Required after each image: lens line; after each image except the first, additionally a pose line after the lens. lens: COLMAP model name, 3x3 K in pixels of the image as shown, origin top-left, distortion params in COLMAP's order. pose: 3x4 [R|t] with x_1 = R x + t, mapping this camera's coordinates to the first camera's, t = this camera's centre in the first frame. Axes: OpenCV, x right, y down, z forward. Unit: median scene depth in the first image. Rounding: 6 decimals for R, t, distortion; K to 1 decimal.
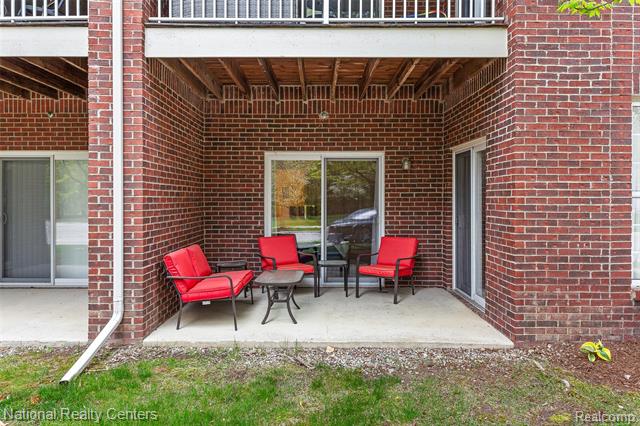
lens RADIAL K [[462.2, 0, 314.5], [0, 462.2, 198.6], [0, 0, 1]] dist [0.000549, -0.007161]
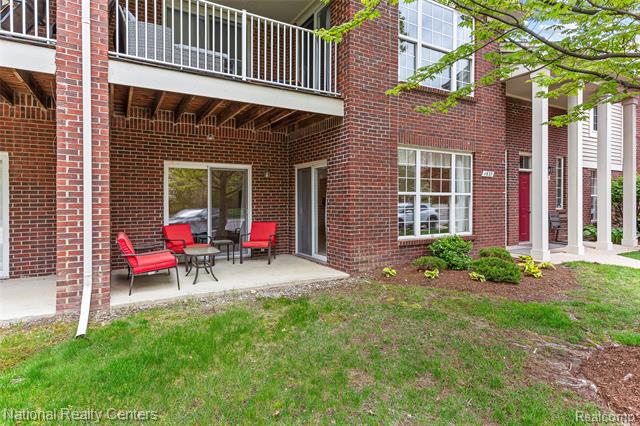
lens RADIAL K [[353.3, 0, 321.5], [0, 353.3, 200.1], [0, 0, 1]] dist [-0.000312, 0.000556]
pose [[0.858114, -0.001819, 0.513455, -0.288482], [0.003939, 0.999988, -0.003039, 0.018263], [-0.513443, 0.004630, 0.858111, -0.106278]]
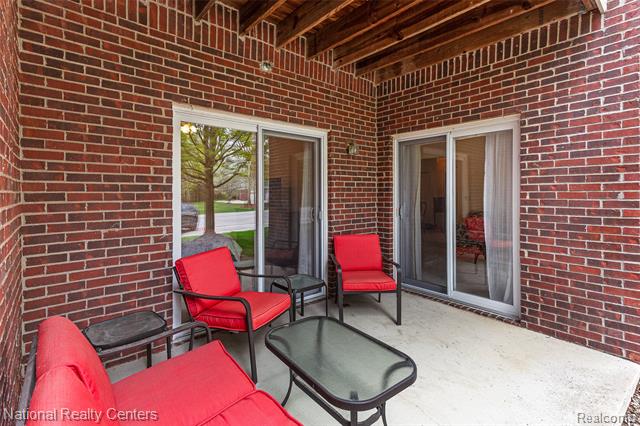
lens RADIAL K [[309.9, 0, 319.0], [0, 309.9, 193.4], [0, 0, 1]] dist [0.025236, 0.000910]
pose [[0.750308, -0.002415, 0.661084, -0.272113], [0.004434, 0.999989, -0.001380, 0.011745], [-0.661074, 0.003967, 0.750310, 0.720922]]
